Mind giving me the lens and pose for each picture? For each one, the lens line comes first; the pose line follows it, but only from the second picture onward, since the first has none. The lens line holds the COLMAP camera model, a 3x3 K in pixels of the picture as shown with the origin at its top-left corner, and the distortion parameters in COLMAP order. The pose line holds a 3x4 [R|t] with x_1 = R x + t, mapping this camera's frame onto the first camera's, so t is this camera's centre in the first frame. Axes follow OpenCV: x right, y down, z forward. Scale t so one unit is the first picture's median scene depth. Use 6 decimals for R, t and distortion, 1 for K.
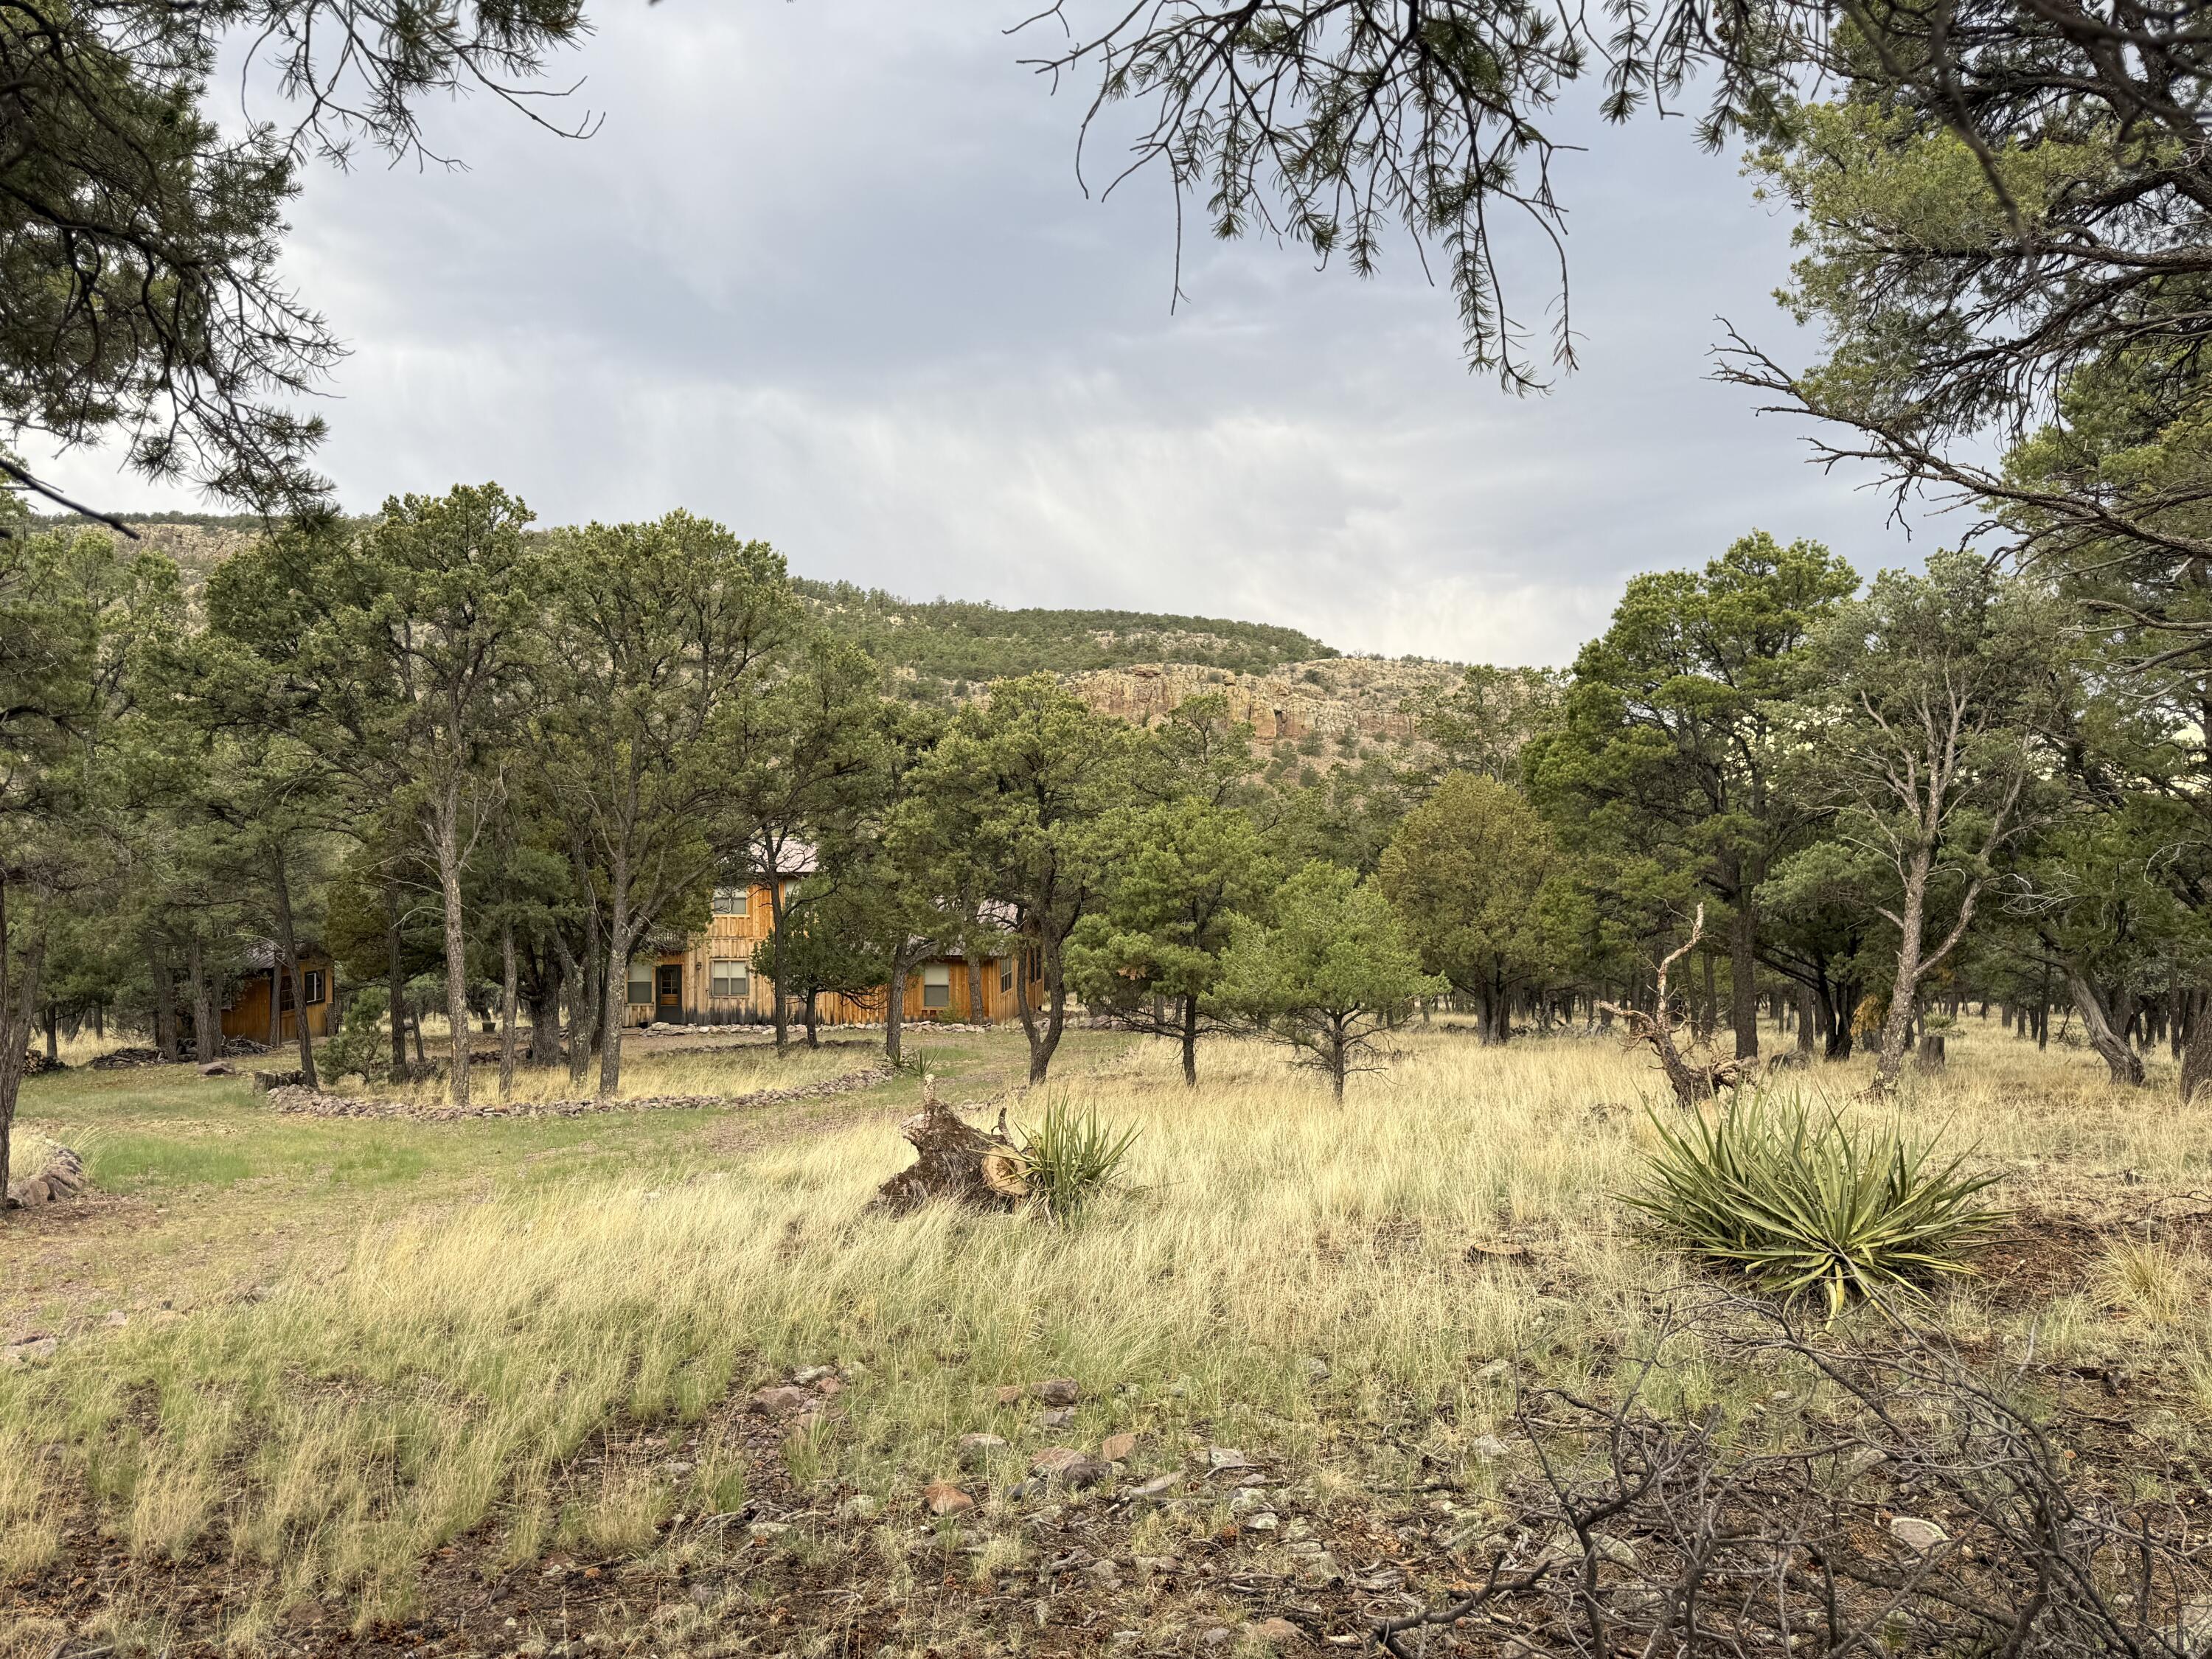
lens RADIAL K [[1562.4, 0, 1099.6], [0, 1562.4, 819.5], [0, 0, 1]] dist [0.086129, -0.122881]
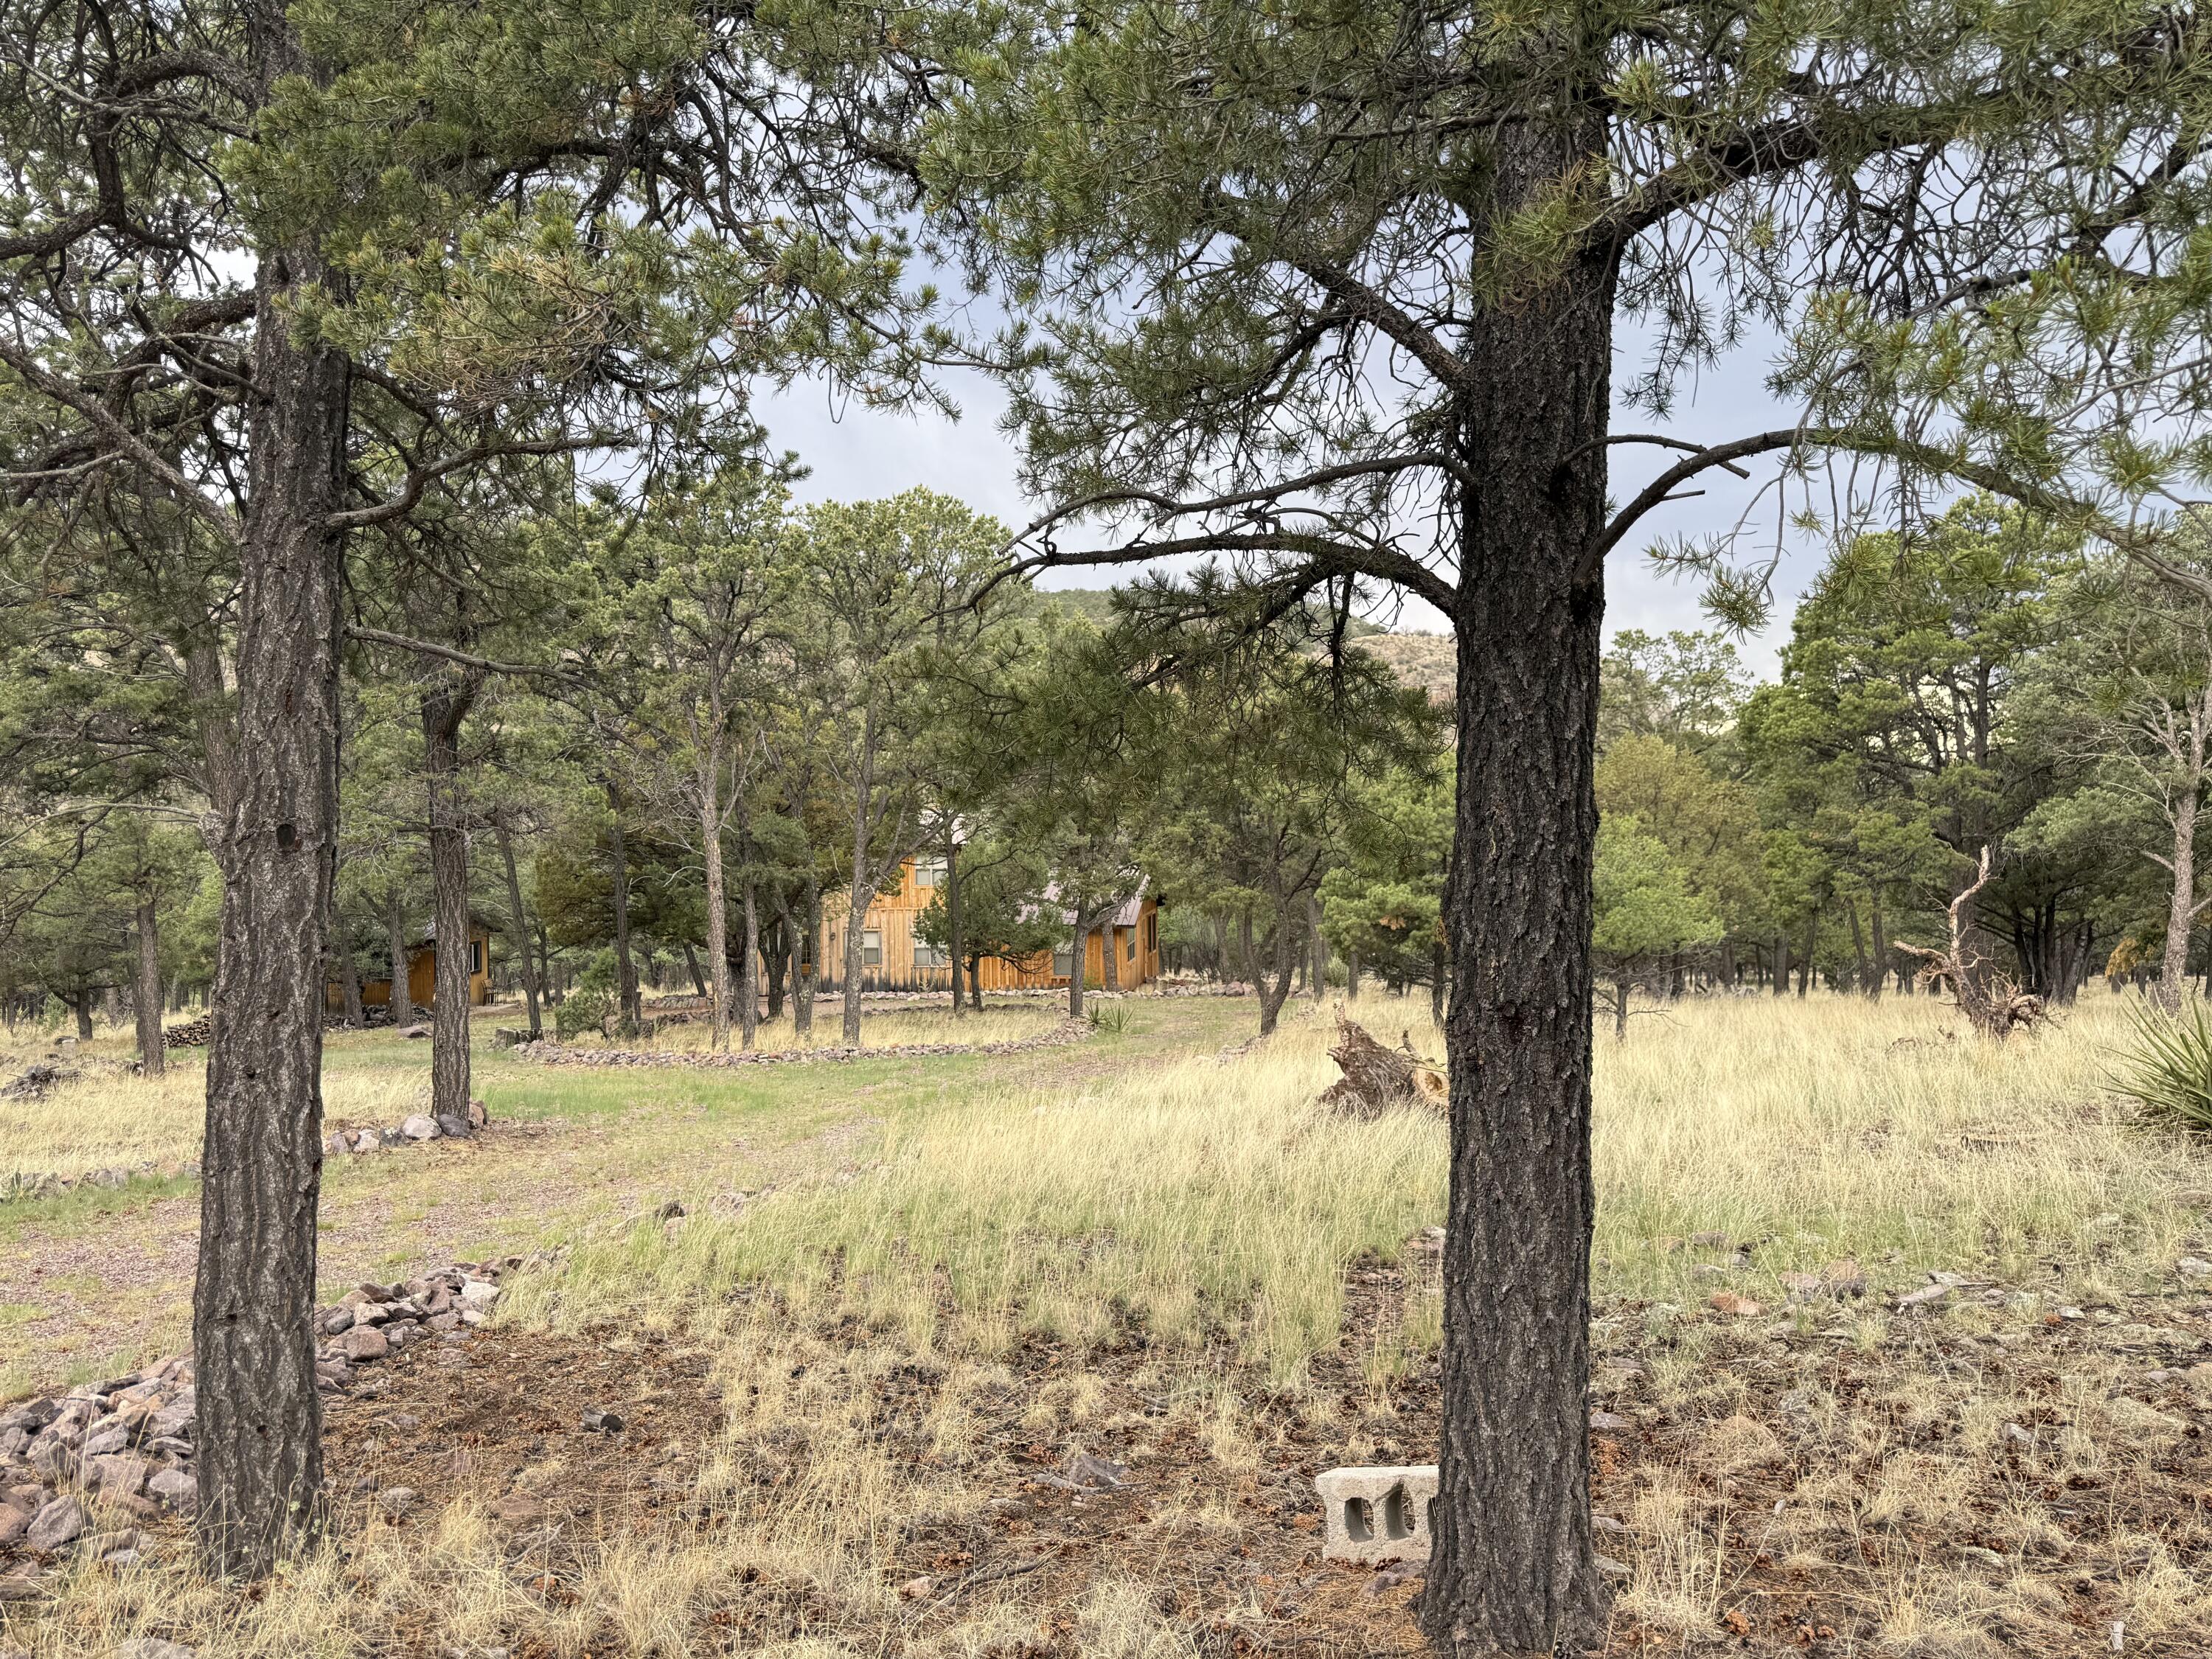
lens RADIAL K [[1562.4, 0, 1099.6], [0, 1562.4, 819.5], [0, 0, 1]] dist [0.086129, -0.122881]
pose [[0.999467, -0.008344, -0.031573, -0.123040], [0.008767, 0.999873, 0.013298, 0.012238], [0.031458, -0.013568, 0.999413, -0.041470]]
